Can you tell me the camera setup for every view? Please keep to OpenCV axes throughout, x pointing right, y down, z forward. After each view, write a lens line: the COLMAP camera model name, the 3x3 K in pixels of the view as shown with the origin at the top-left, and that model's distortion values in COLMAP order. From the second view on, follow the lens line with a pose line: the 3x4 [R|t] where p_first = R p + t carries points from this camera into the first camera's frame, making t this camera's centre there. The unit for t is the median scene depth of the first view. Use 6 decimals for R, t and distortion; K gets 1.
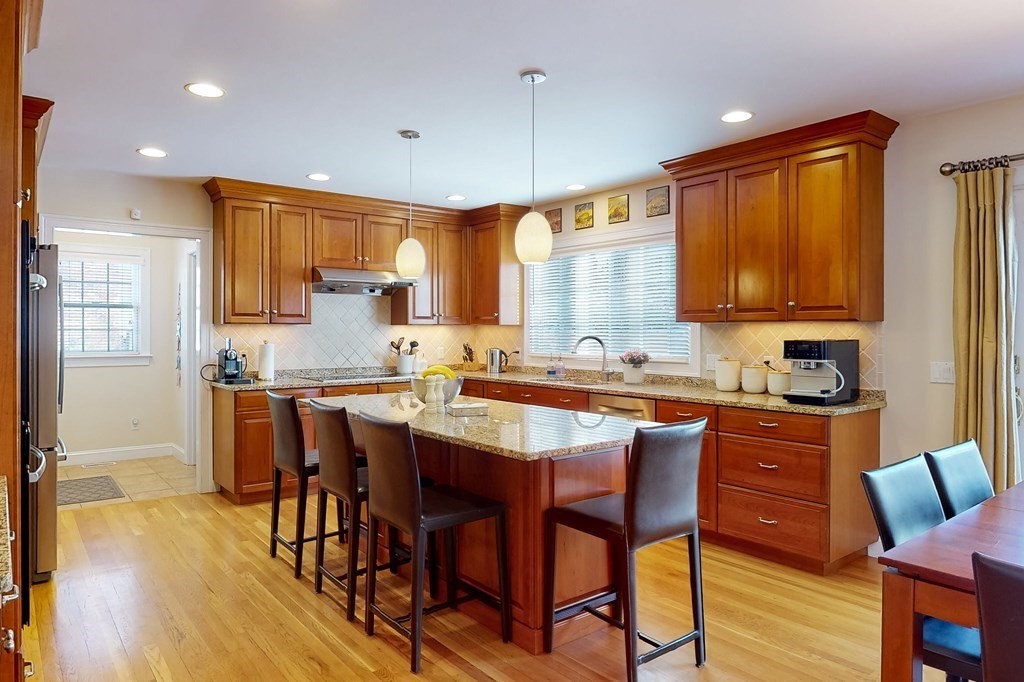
lens RADIAL K [[658.3, 0, 512.0], [0, 658.3, 341.0], [0, 0, 1]] dist [0.001495, 0.000182]
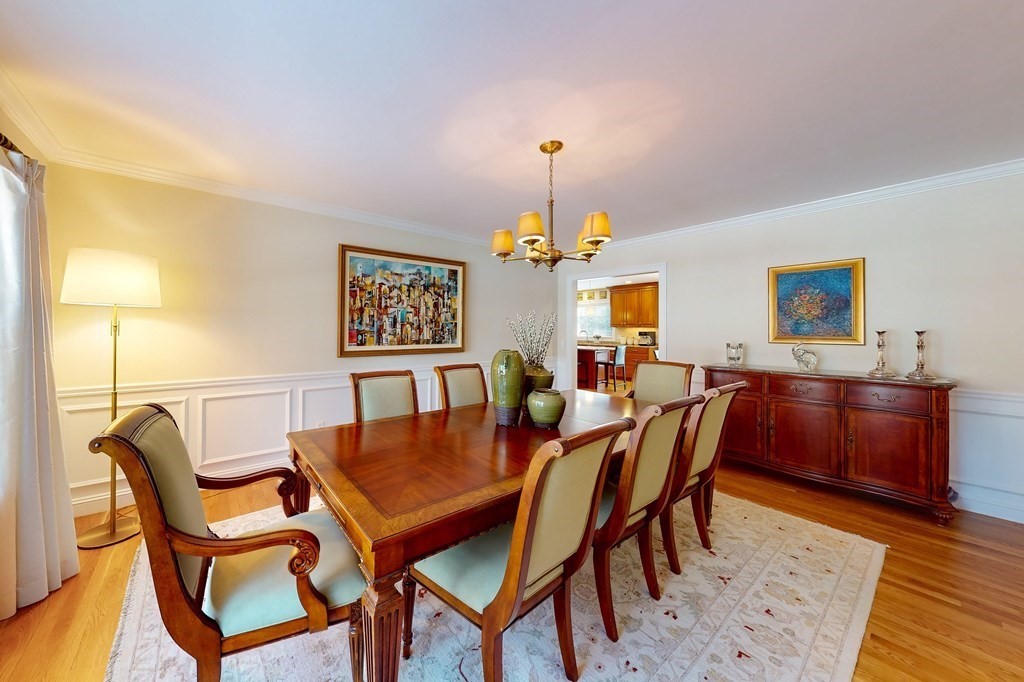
lens RADIAL K [[356.9, 0, 475.9], [0, 356.9, 324.8], [0, 0, 1]] dist [-0.000141, -0.000013]
pose [[0.999923, 0.006660, -0.010473, -0.541192], [-0.006949, 0.999591, -0.027753, 0.022525], [0.010284, 0.027824, 0.999560, -1.164840]]
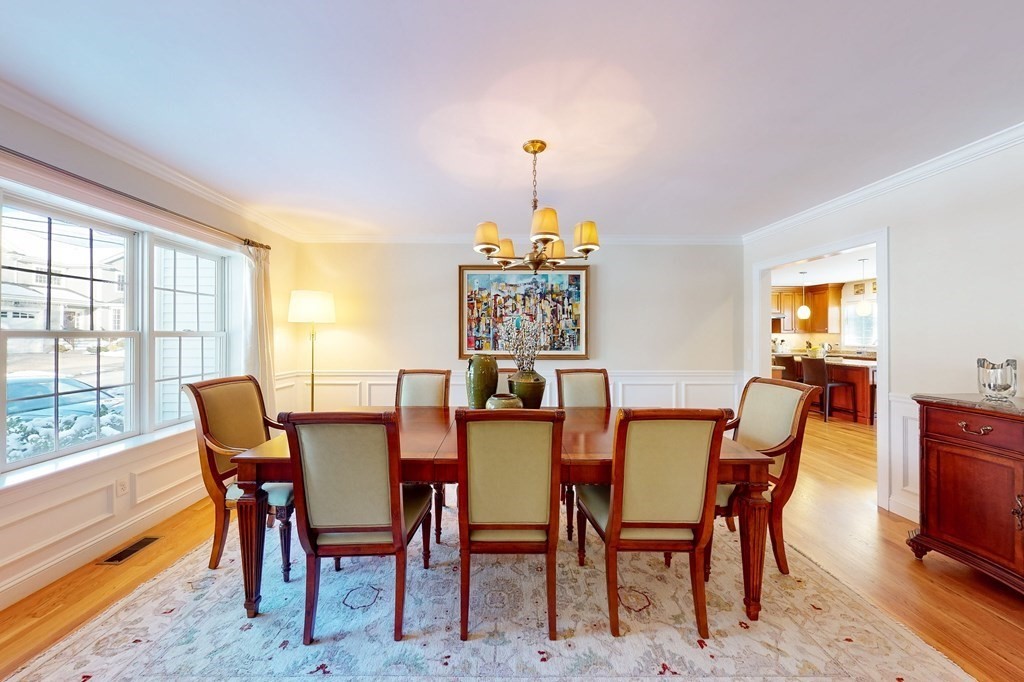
lens RADIAL K [[367.7, 0, 510.1], [0, 367.7, 333.0], [0, 0, 1]] dist [0.000635, 0.000022]
pose [[0.796399, -0.001525, -0.604770, -0.182180], [-0.012500, 0.999742, -0.018981, 0.021601], [0.604643, 0.022676, 0.796174, -1.082892]]
